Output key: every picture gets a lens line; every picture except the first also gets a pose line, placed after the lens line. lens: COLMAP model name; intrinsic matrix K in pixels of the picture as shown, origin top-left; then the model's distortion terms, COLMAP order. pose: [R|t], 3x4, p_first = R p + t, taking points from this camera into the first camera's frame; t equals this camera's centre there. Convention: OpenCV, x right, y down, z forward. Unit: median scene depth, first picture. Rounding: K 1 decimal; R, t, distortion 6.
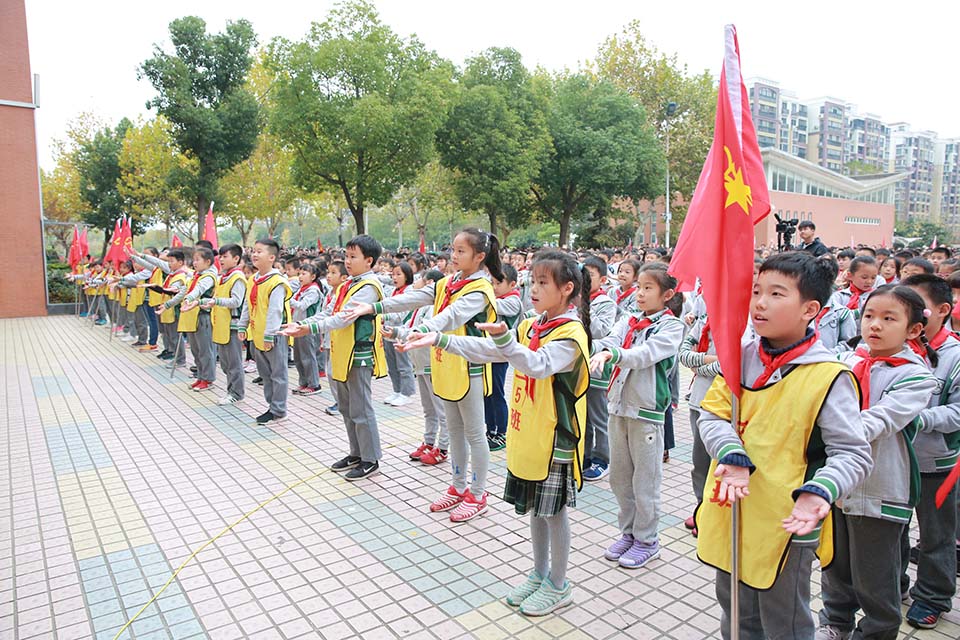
lens RADIAL K [[653.9, 0, 480.0], [0, 653.9, 320.0], [0, 0, 1]] dist [-0.106017, 0.089519]
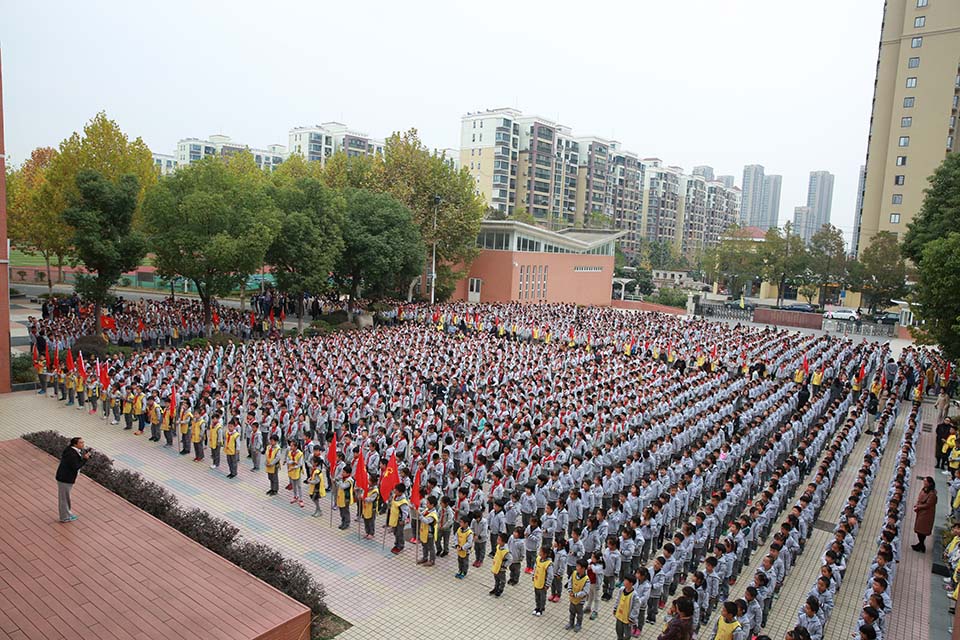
lens RADIAL K [[662.3, 0, 480.0], [0, 662.3, 320.0], [0, 0, 1]] dist [-0.105812, 0.097148]
pose [[0.955683, 0.021190, 0.293635, -0.015077], [-0.028577, 0.999373, 0.020888, -0.084366], [-0.293009, -0.028354, 0.955689, -0.286588]]
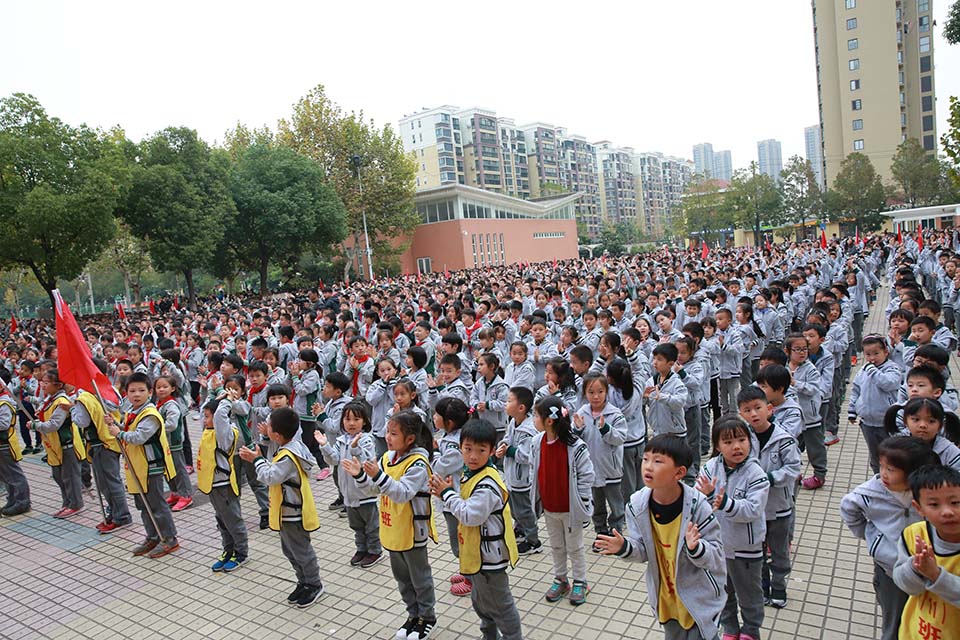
lens RADIAL K [[653.9, 0, 480.0], [0, 653.9, 320.0], [0, 0, 1]] dist [-0.106017, 0.089519]
pose [[0.938226, -0.120550, 0.324344, 0.072442], [0.131616, 0.991224, -0.012312, 0.000418], [-0.320013, 0.054240, 0.945859, -0.128800]]
